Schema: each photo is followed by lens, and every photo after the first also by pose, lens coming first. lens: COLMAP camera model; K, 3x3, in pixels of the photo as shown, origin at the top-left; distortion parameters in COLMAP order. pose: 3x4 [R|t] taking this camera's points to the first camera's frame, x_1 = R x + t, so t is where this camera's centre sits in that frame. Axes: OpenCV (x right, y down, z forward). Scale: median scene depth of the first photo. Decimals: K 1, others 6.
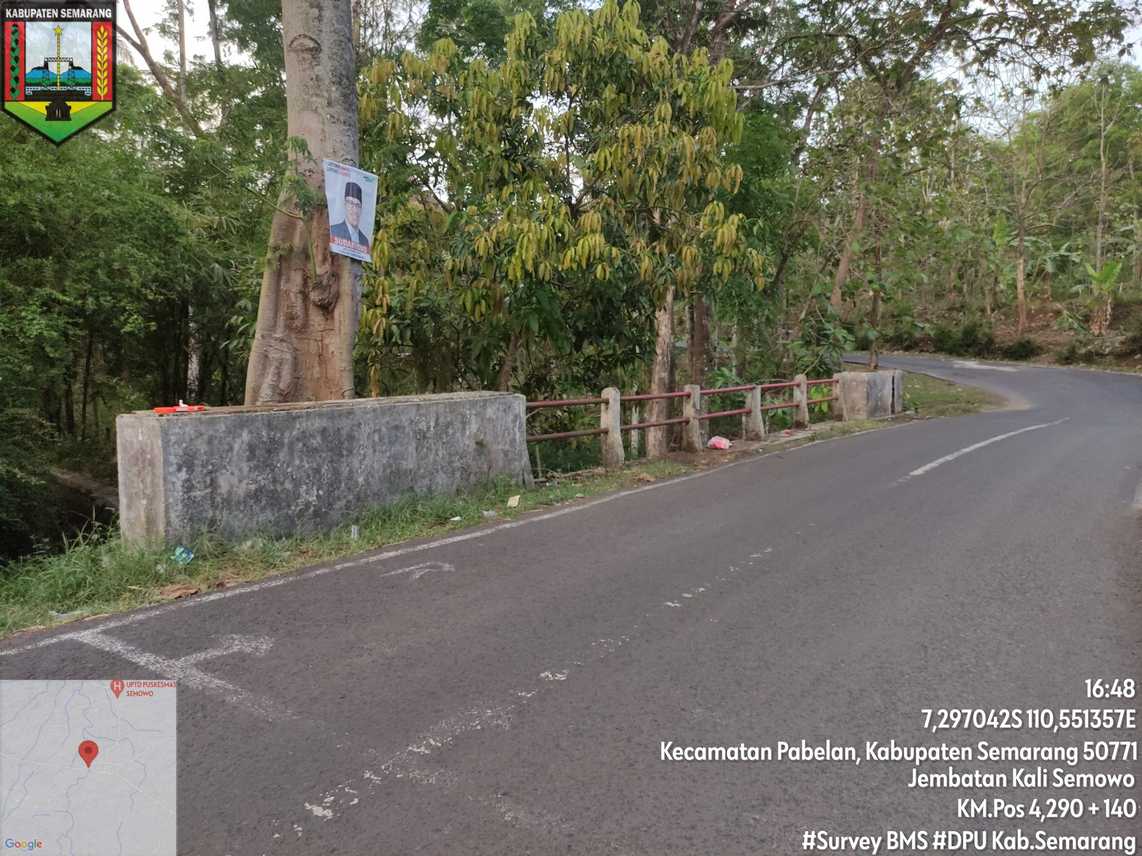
lens RADIAL K [[856.6, 0, 569.4], [0, 856.6, 426.7], [0, 0, 1]] dist [0.049121, -0.040314]
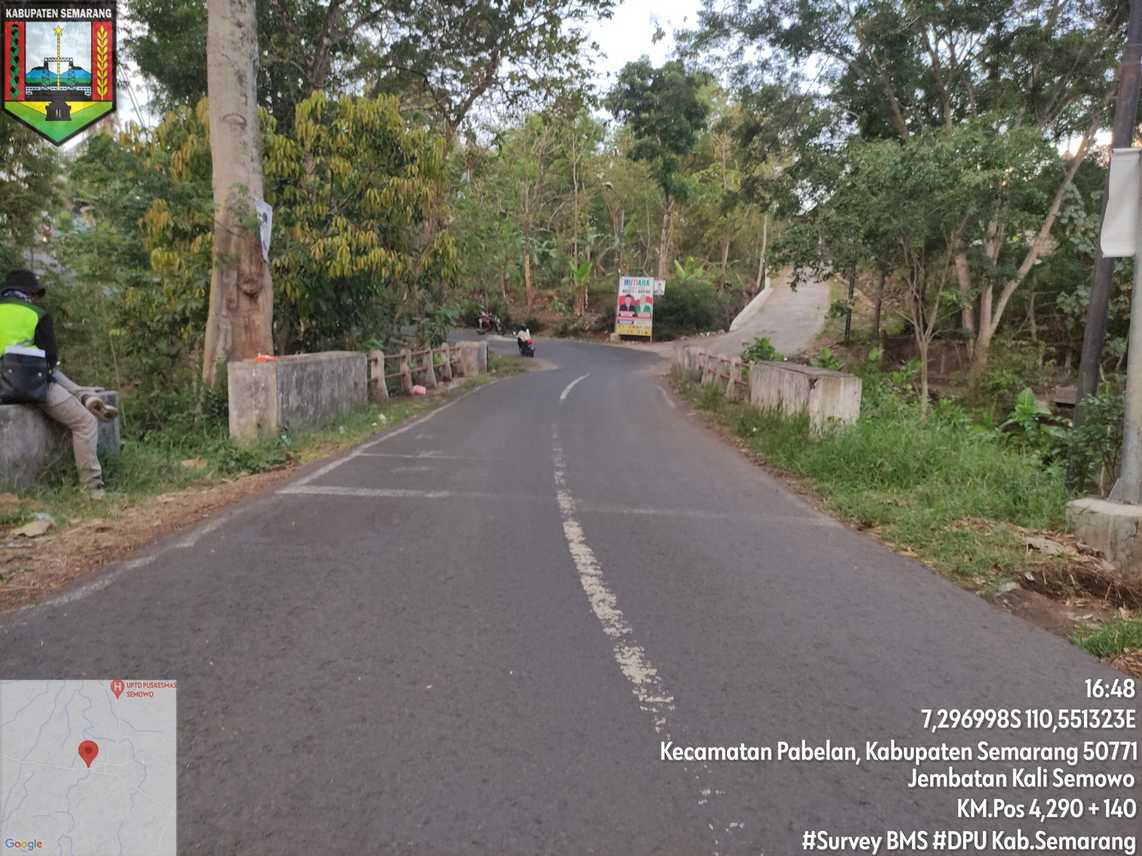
lens RADIAL K [[850.0, 0, 564.6], [0, 850.0, 411.1], [0, 0, 1]] dist [0.057689, -0.000904]
pose [[0.846254, -0.044763, 0.530897, -0.242769], [0.037572, 0.998997, 0.024342, 0.018454], [-0.531454, -0.000653, 0.847087, -0.215951]]
